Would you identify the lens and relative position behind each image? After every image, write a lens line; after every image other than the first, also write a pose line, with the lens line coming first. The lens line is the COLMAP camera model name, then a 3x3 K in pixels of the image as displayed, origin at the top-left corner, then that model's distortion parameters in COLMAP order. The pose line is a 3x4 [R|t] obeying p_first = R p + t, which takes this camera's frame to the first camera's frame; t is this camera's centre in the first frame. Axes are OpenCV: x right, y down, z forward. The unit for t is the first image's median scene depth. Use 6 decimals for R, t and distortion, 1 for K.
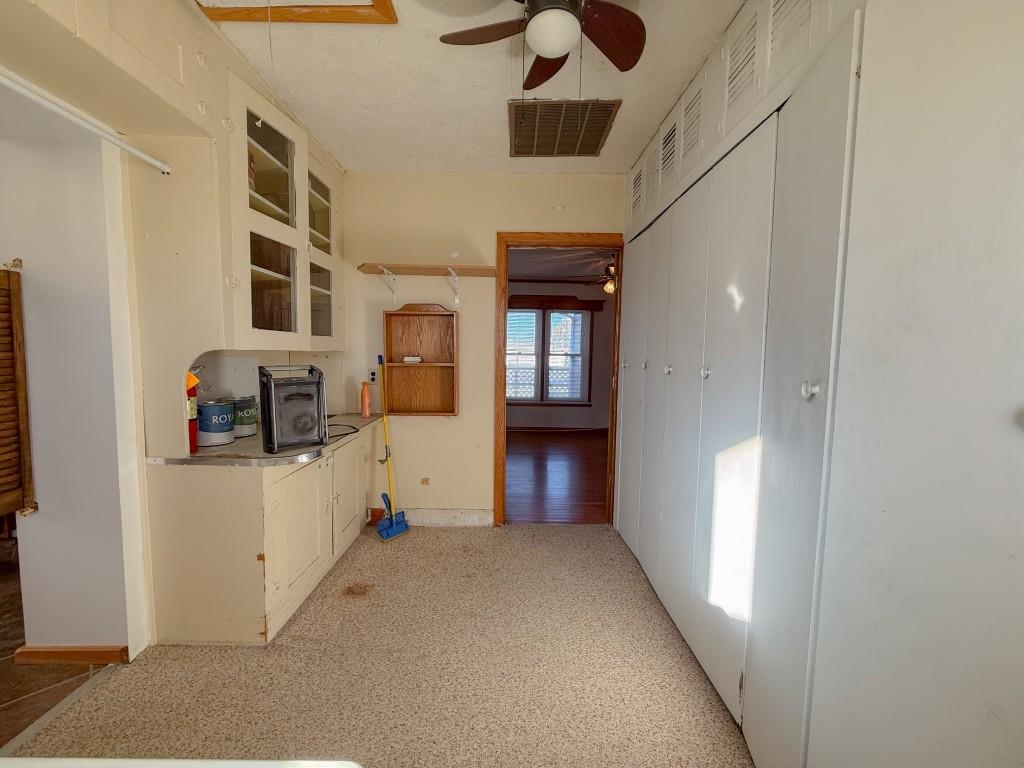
lens RADIAL K [[404.9, 0, 507.0], [0, 404.9, 380.8], [0, 0, 1]] dist [-0.002785, 0.000070]
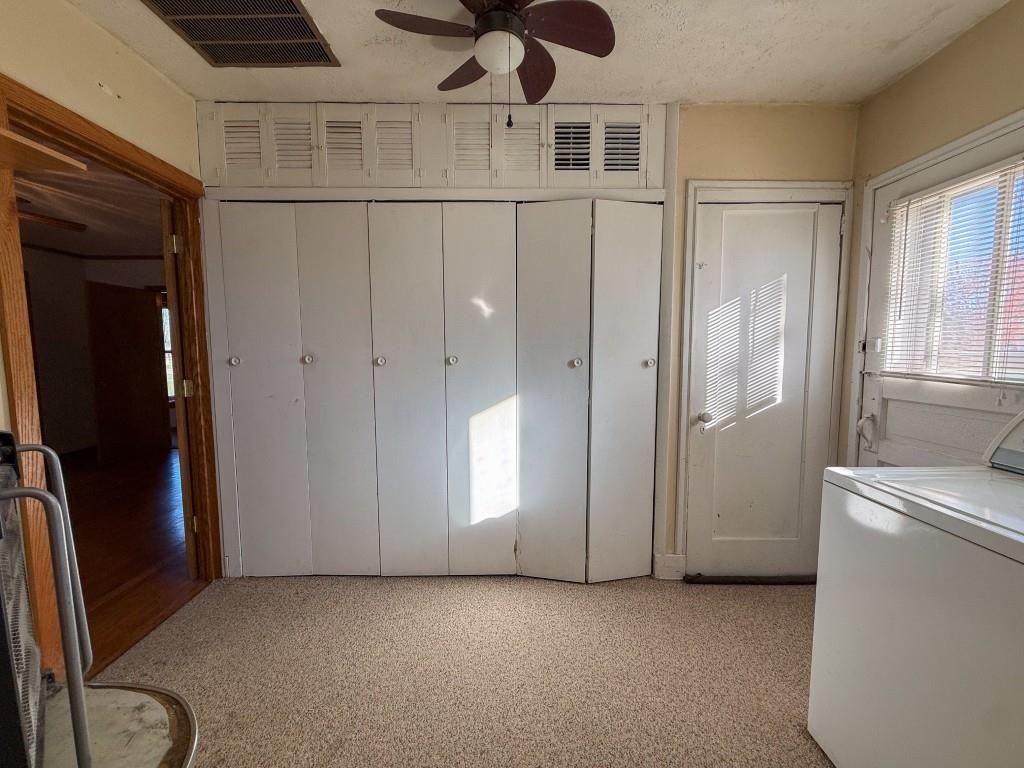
lens RADIAL K [[404.9, 0, 509.2], [0, 404.9, 385.6], [0, 0, 1]] dist [-0.002785, 0.000070]
pose [[-0.001712, -0.093297, 0.995637, -0.897973], [0.073647, 0.992923, 0.093169, -0.052481], [-0.997283, 0.073485, 0.005171, 0.884504]]
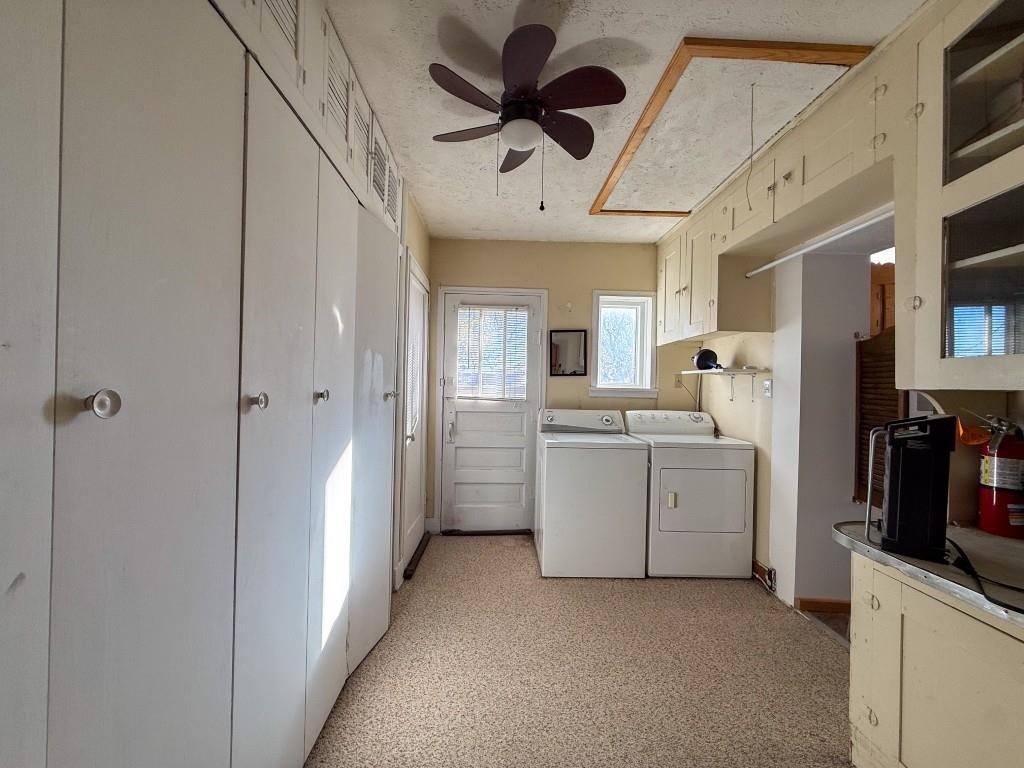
lens RADIAL K [[404.9, 0, 512.2], [0, 404.9, 385.1], [0, 0, 1]] dist [-0.002785, 0.000070]
pose [[-0.998949, -0.031578, -0.033212, 0.136692], [-0.033989, 0.996626, 0.074705, -0.136347], [0.030741, 0.075755, -0.996652, 1.996197]]
